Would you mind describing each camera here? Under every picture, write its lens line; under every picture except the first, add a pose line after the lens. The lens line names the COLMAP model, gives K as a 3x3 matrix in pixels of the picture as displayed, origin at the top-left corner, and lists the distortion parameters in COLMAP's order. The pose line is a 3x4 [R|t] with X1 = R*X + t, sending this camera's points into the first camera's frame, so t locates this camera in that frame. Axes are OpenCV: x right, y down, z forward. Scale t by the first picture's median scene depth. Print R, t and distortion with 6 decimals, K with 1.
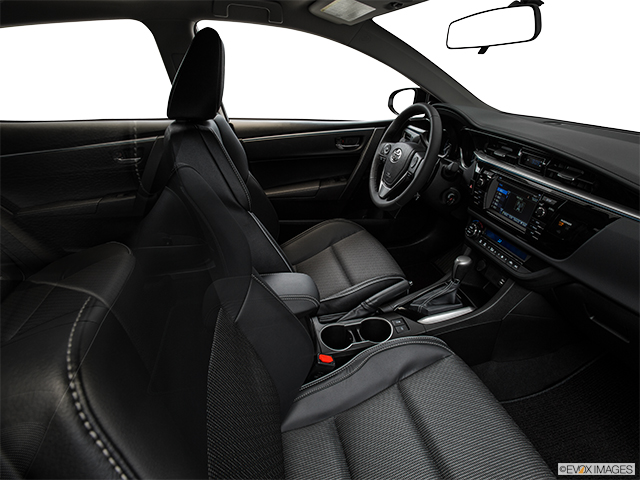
lens RADIAL K [[338.9, 0, 322.1], [0, 338.9, 239.7], [0, 0, 1]] dist [-0.066763, 0.000143]
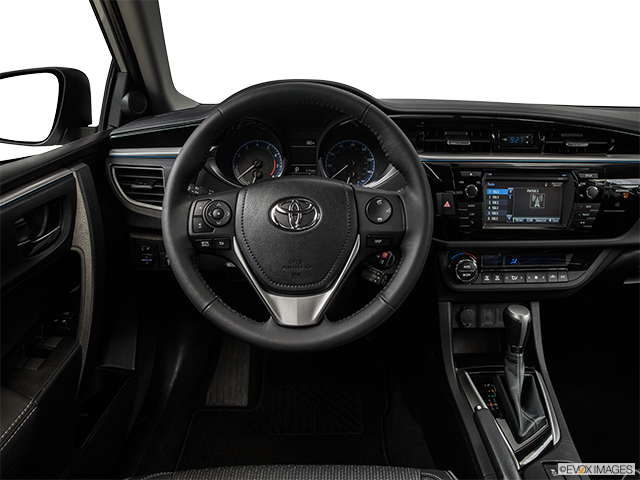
lens RADIAL K [[519.3, 0, 315.1], [0, 519.3, 236.9], [0, 0, 1]] dist [-0.109836, 0.064492]
pose [[0.212583, -0.288339, 0.933632, -0.527142], [0.443809, 0.879725, 0.170638, -0.411927], [-0.870541, 0.378080, 0.314982, 1.046880]]
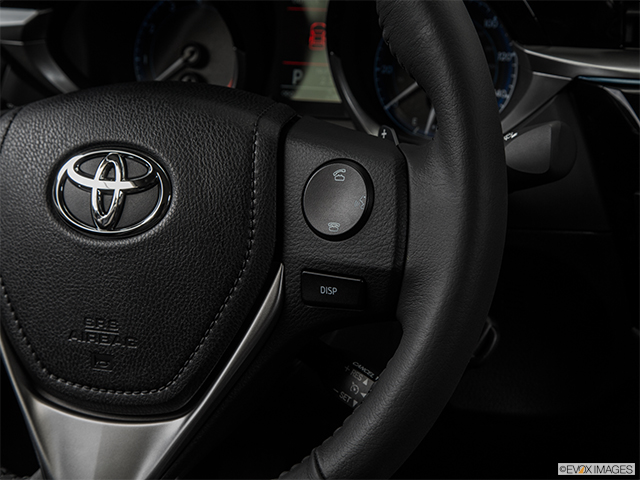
lens RADIAL K [[1181.0, 0, 322.7], [0, 1181.0, 243.3], [0, 0, 1]] dist [0.010977, 0.000000]
pose [[0.520709, -0.258175, 0.813761, -0.245705], [0.392871, 0.918720, 0.040085, -0.269231], [-0.757967, 0.298831, 0.579815, 0.848653]]
